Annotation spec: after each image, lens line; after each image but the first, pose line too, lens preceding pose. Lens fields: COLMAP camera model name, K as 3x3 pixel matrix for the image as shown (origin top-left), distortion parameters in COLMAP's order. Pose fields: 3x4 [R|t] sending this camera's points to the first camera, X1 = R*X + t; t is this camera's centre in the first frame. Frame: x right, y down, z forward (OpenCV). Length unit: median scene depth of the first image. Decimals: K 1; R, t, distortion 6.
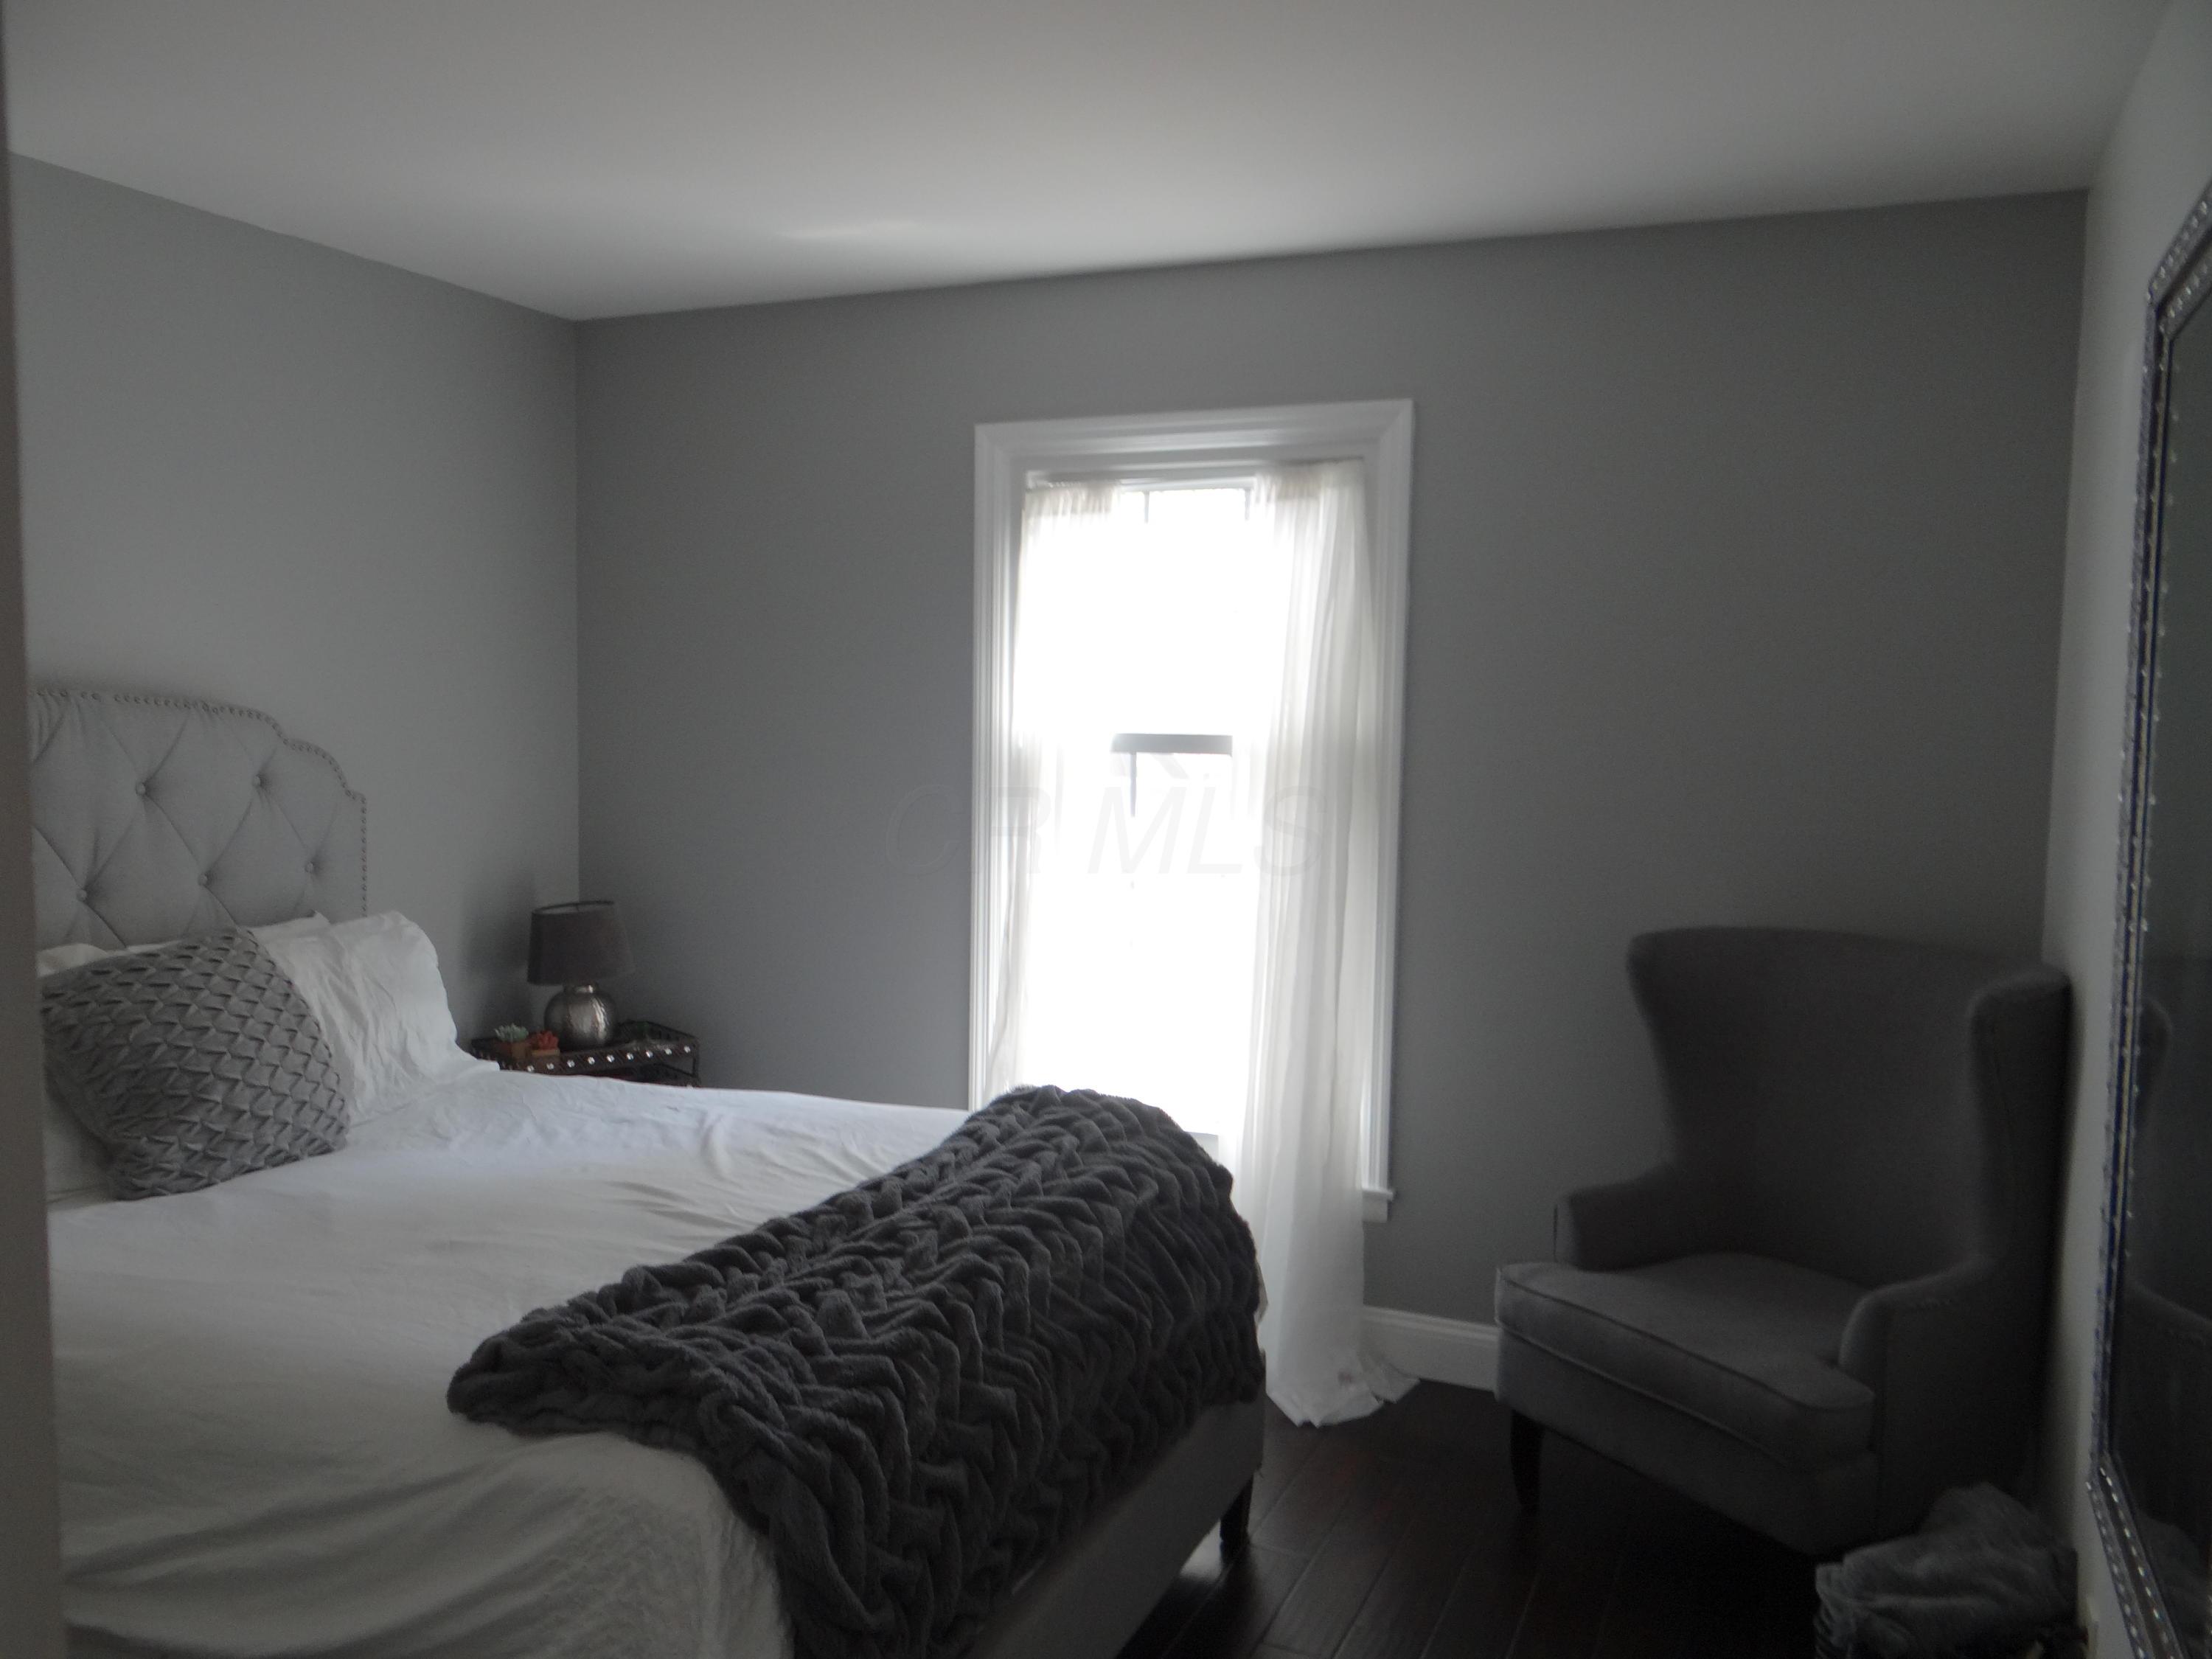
lens RADIAL K [[1739.7, 0, 1068.1], [0, 1739.7, 836.9], [0, 0, 1]] dist [0.039549, -0.011411]
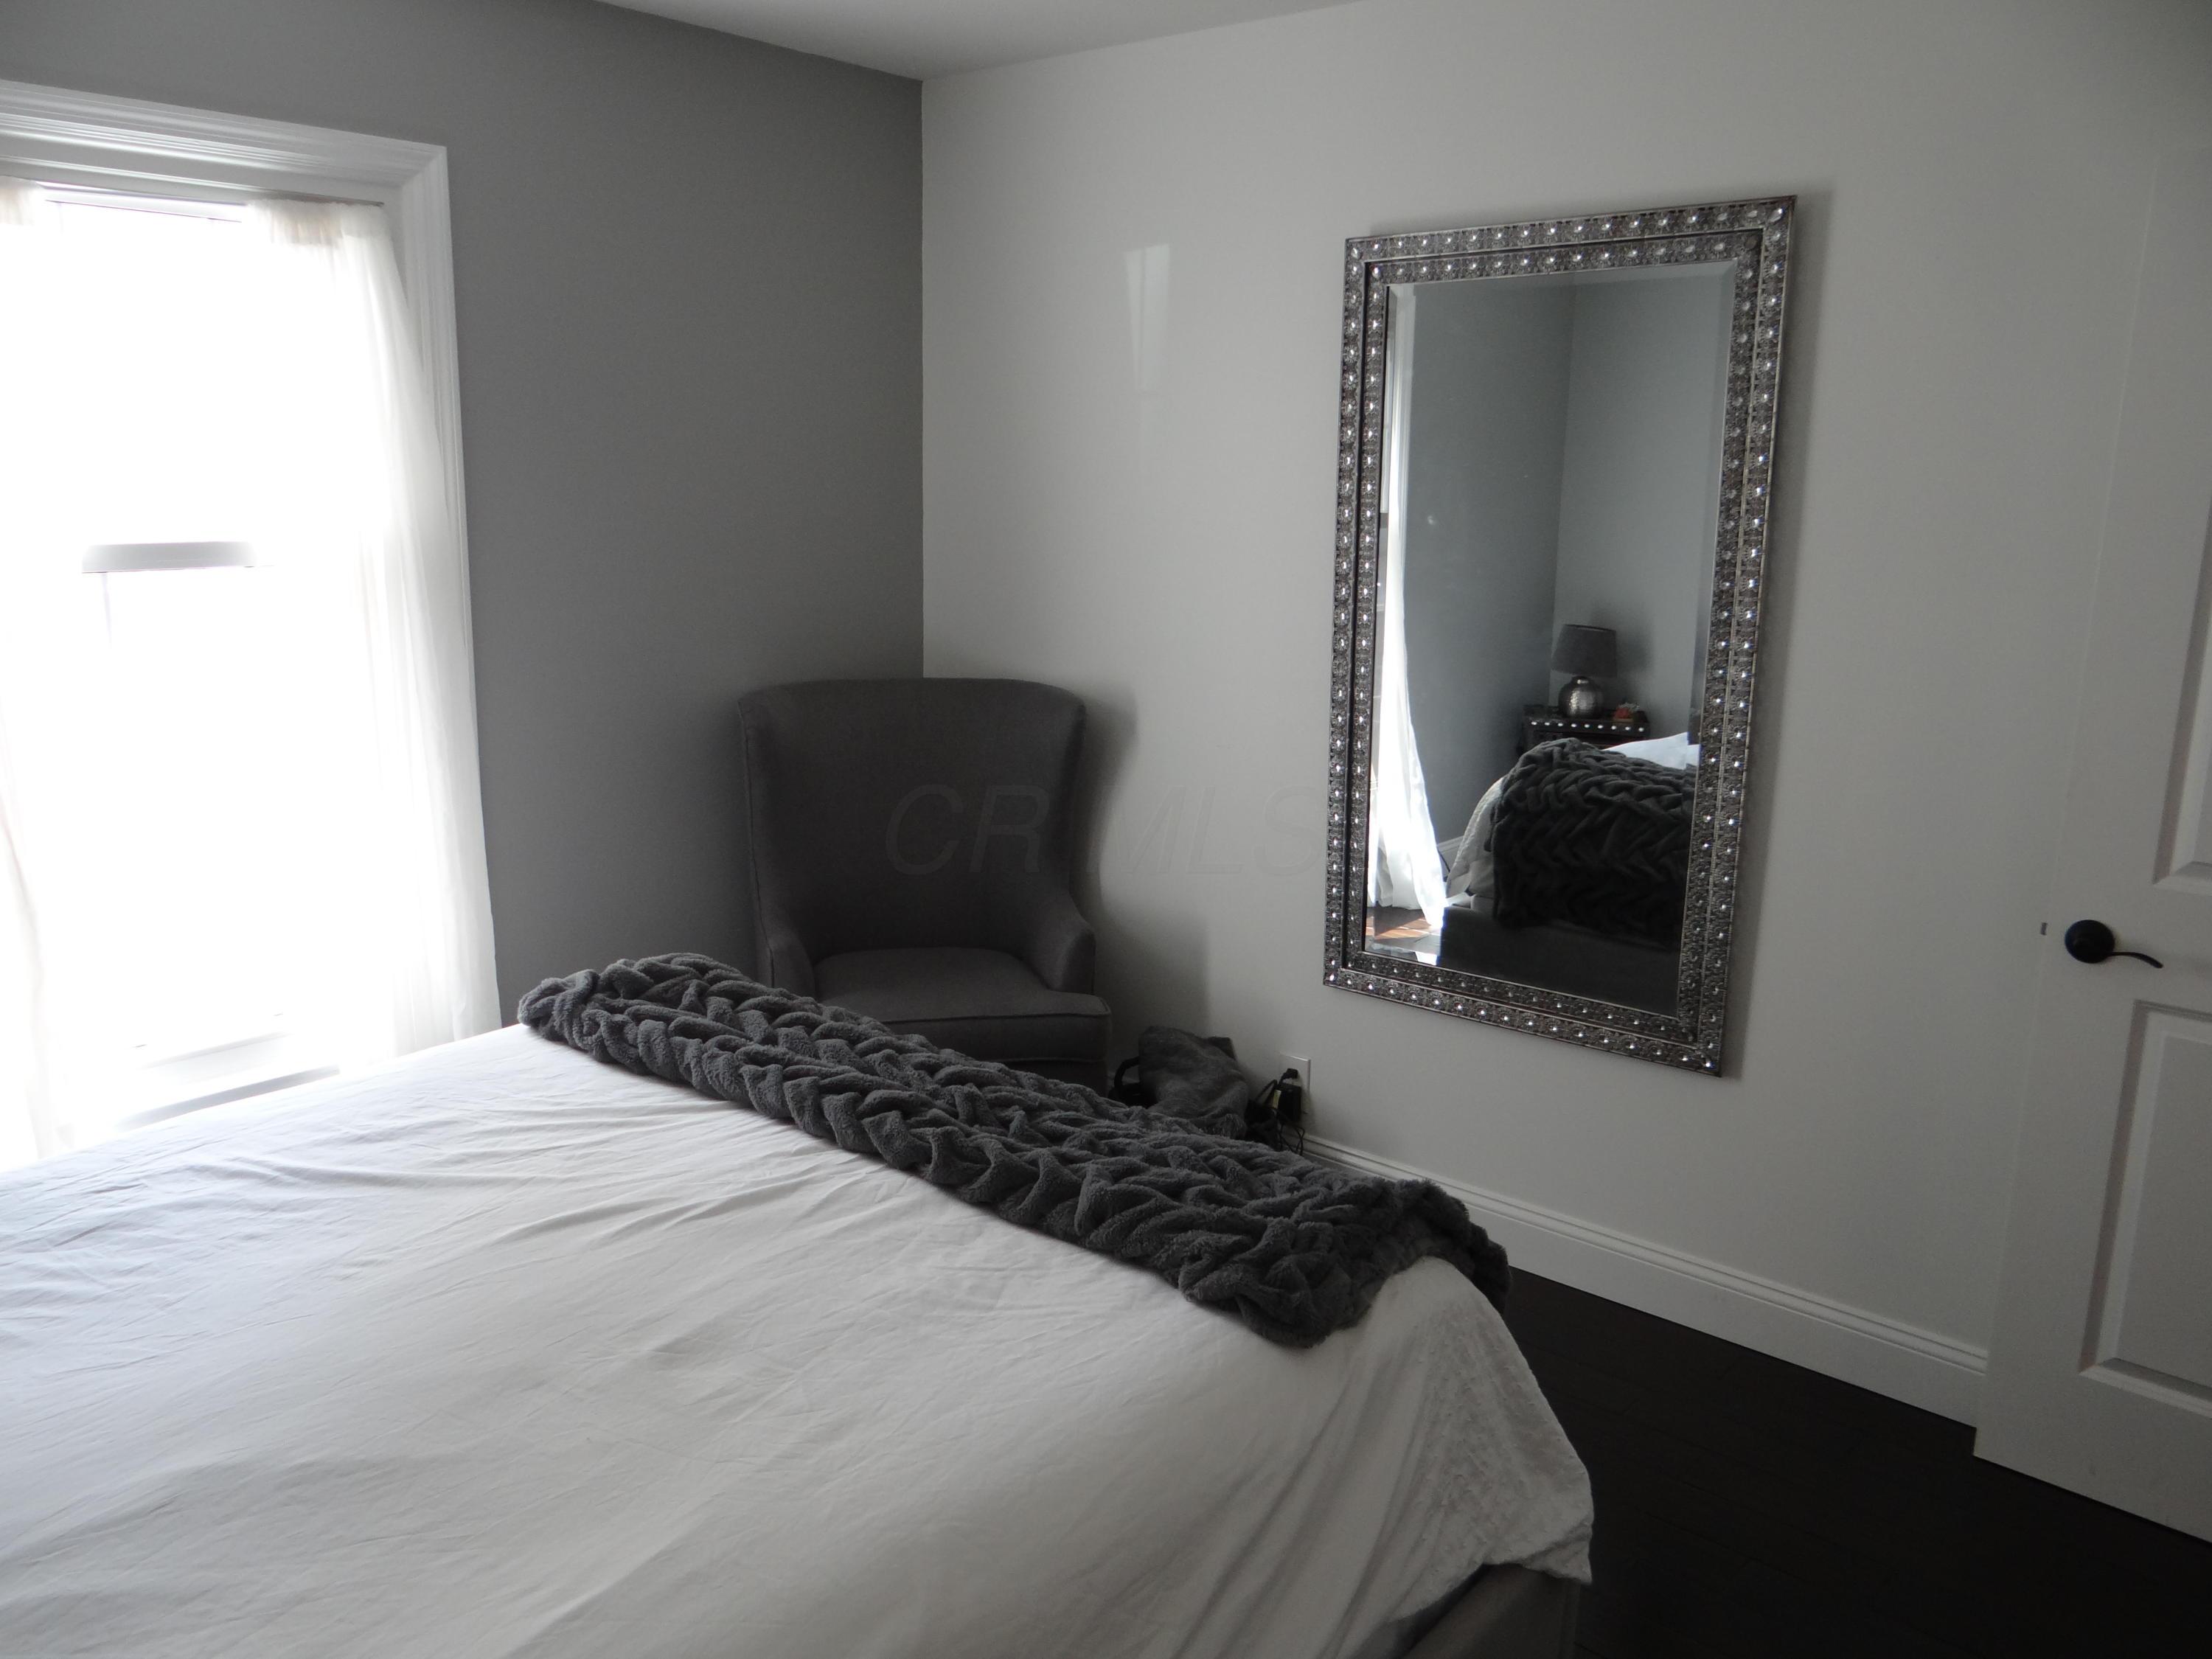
lens RADIAL K [[1739.7, 0, 1068.1], [0, 1739.7, 836.9], [0, 0, 1]] dist [0.039549, -0.011411]
pose [[0.332699, -0.208416, 0.919714, -0.700437], [0.074504, 0.978033, 0.194680, -0.070324], [-0.940086, 0.003753, 0.340918, 0.480699]]
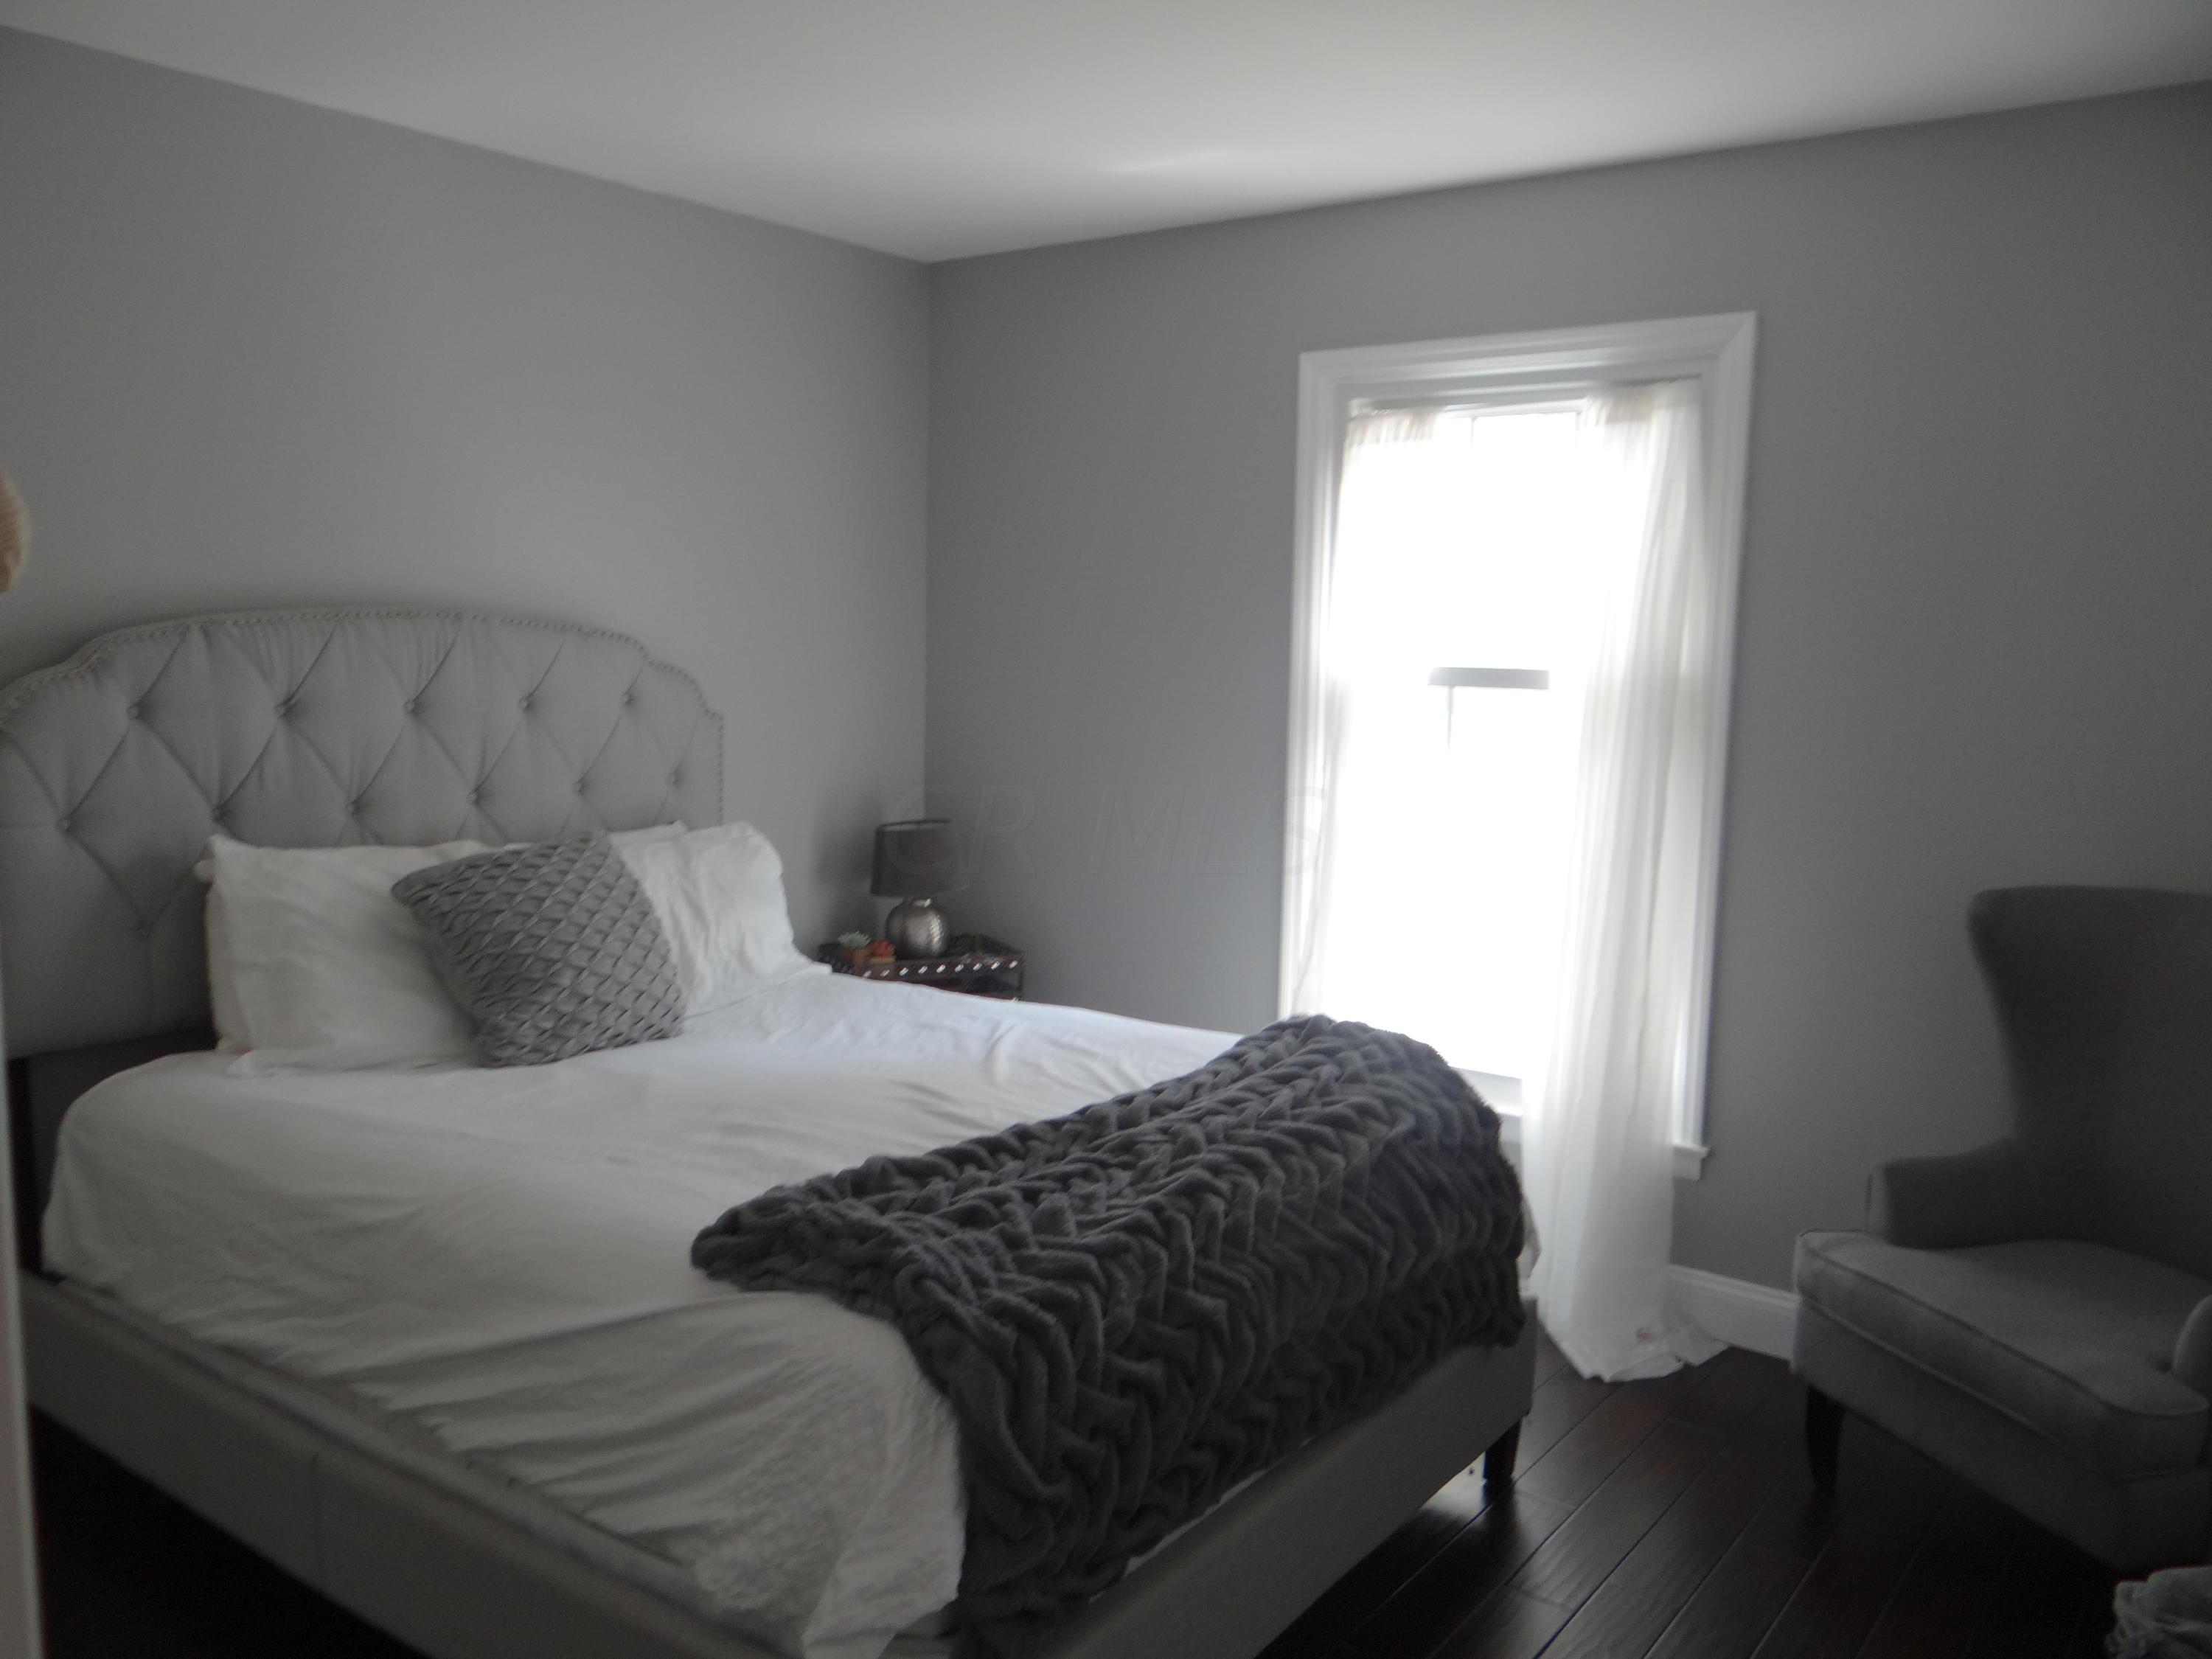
lens RADIAL K [[1777.7, 0, 1106.0], [0, 1777.7, 829.5], [0, 0, 1]] dist [0.060862, 0.006843]
pose [[0.976723, 0.034812, -0.211659, 0.084255], [-0.027088, 0.998861, 0.039281, -0.002494], [0.212785, -0.032633, 0.976554, -0.032511]]
